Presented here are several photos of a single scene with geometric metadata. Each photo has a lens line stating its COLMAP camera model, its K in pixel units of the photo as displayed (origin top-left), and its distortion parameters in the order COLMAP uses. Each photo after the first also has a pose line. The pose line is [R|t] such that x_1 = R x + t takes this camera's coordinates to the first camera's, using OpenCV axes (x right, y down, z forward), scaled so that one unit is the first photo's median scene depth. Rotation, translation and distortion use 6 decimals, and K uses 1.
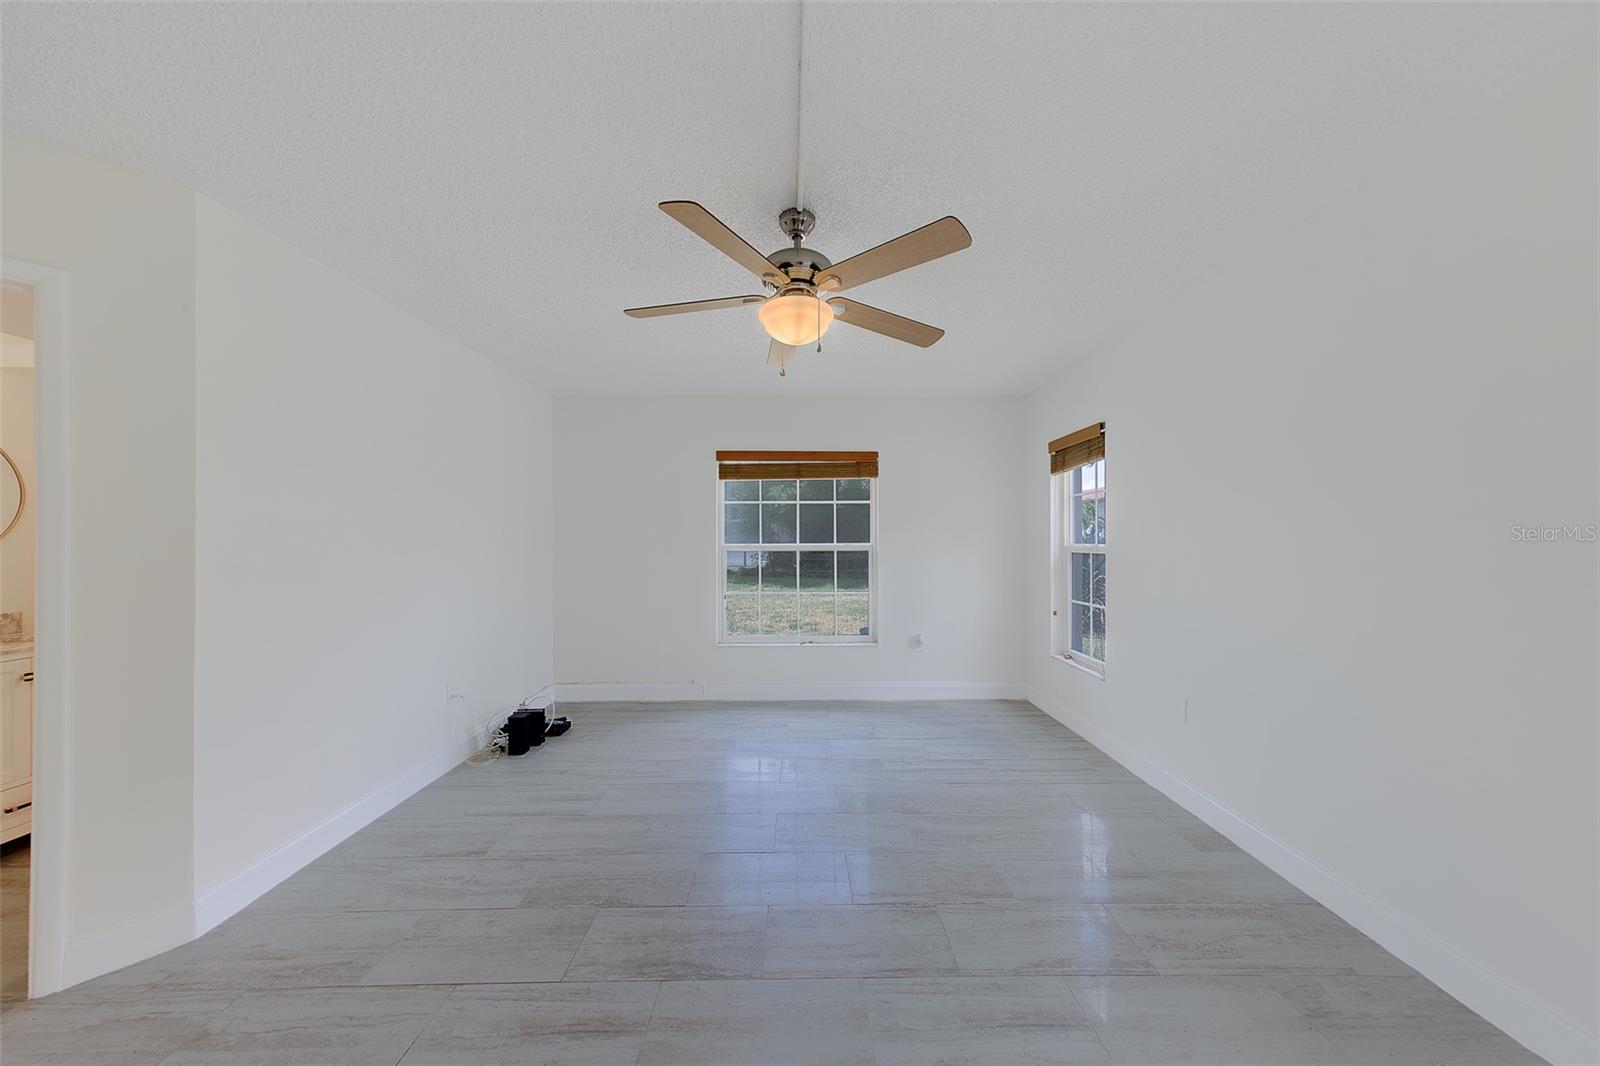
lens RADIAL K [[498.4, 0, 806.9], [0, 498.4, 540.8], [0, 0, 1]] dist [0.005384, 0.000007]
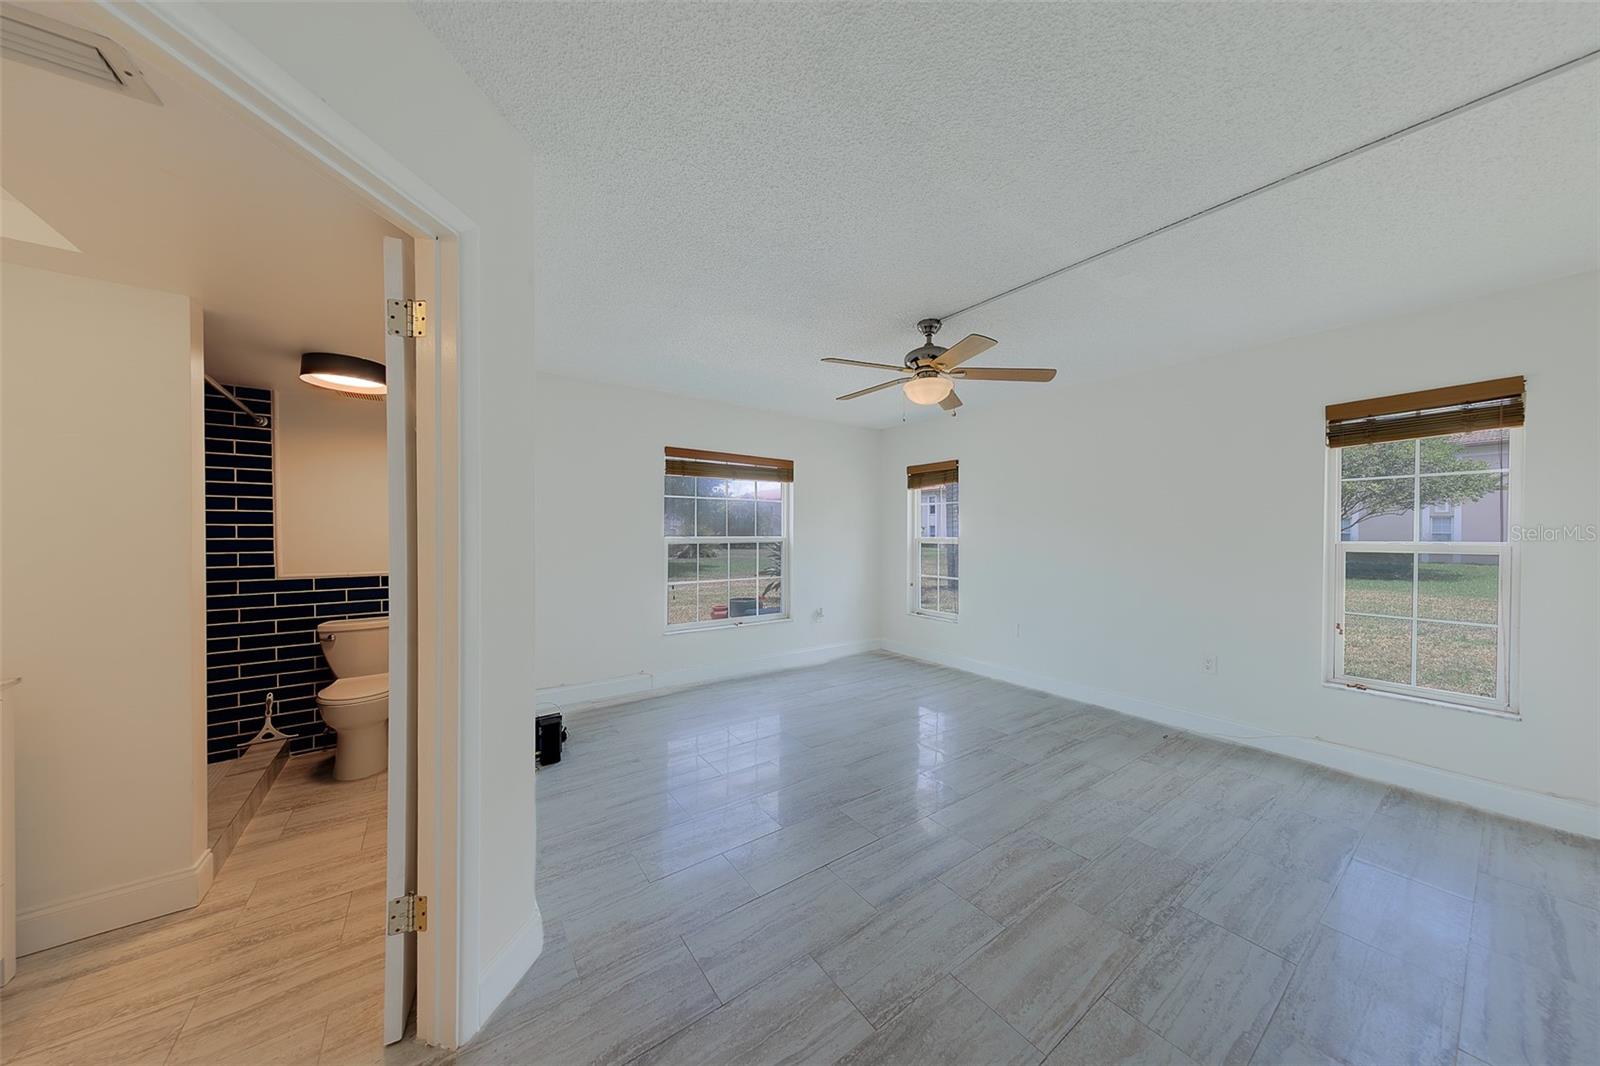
lens RADIAL K [[506.3, 0, 800.7], [0, 506.3, 538.0], [0, 0, 1]] dist [0.006705, -0.000064]
pose [[0.821174, -0.000200, 0.570678, -0.986244], [-0.006586, 0.999930, 0.009828, -0.005037], [-0.570640, -0.011830, 0.821115, -0.046241]]
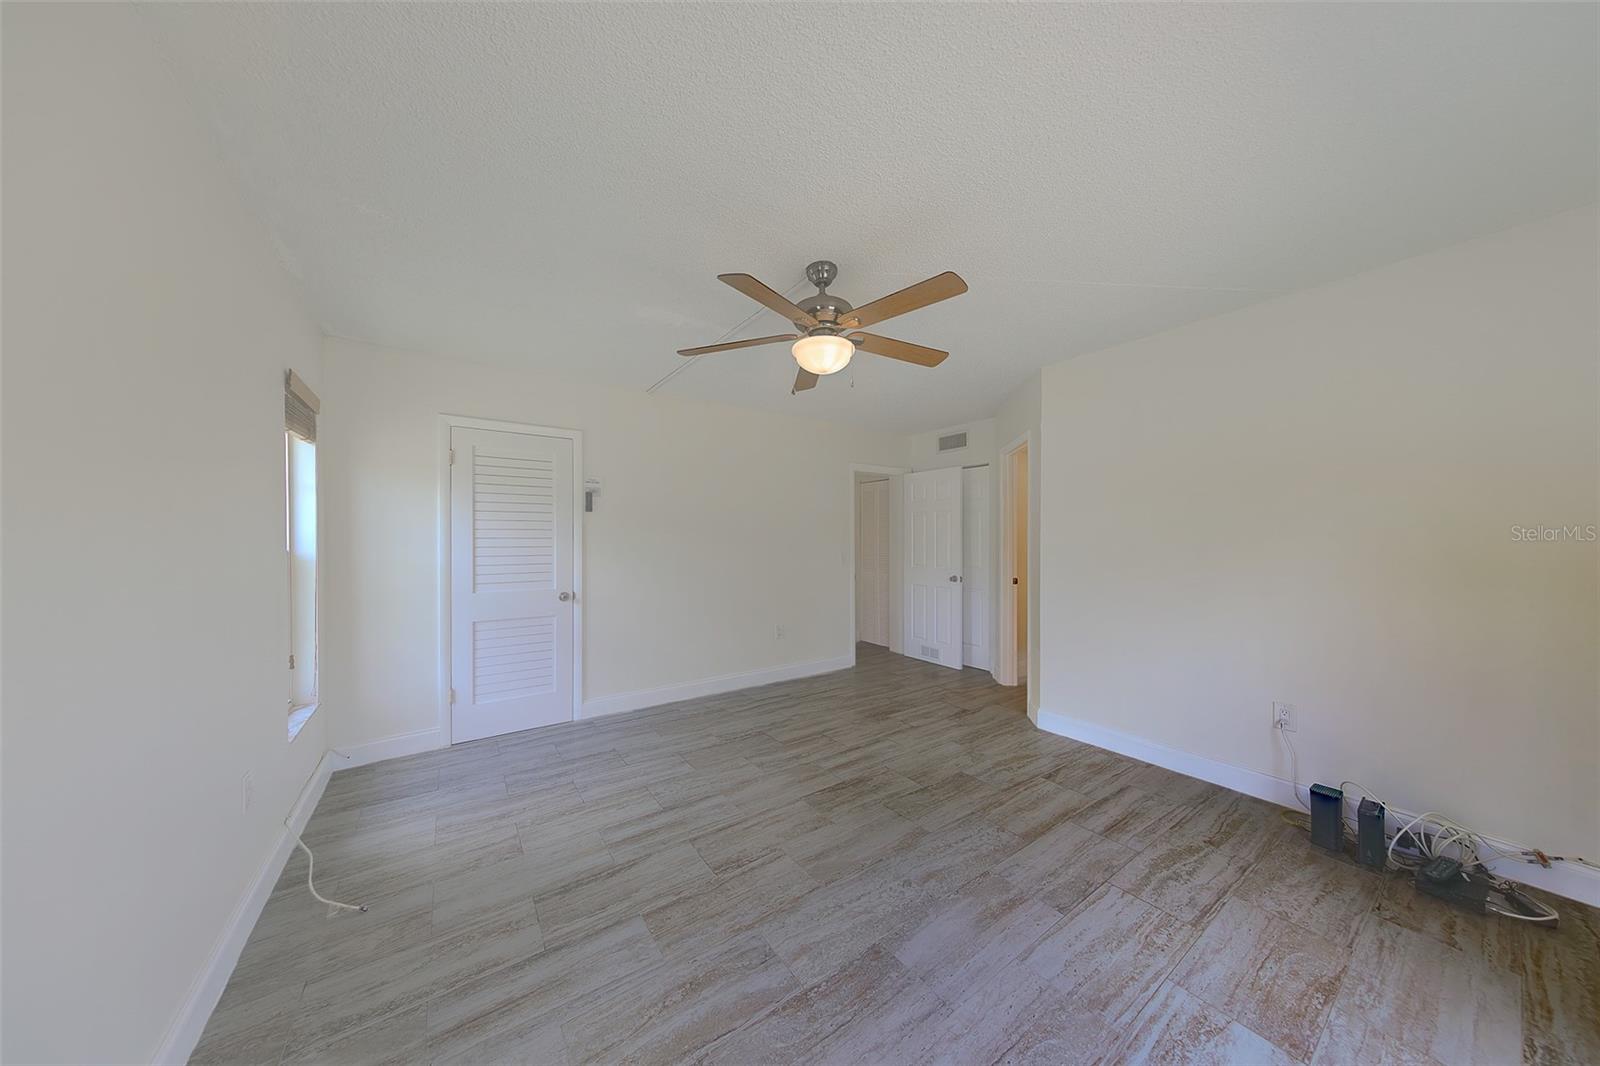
lens RADIAL K [[498.4, 0, 806.9], [0, 498.4, 540.8], [0, 0, 1]] dist [0.005384, 0.000007]
pose [[-0.821463, 0.007034, -0.570218, 0.555268], [0.006499, 0.999974, 0.002972, -0.004988], [0.570224, -0.001265, -0.821488, 1.569002]]
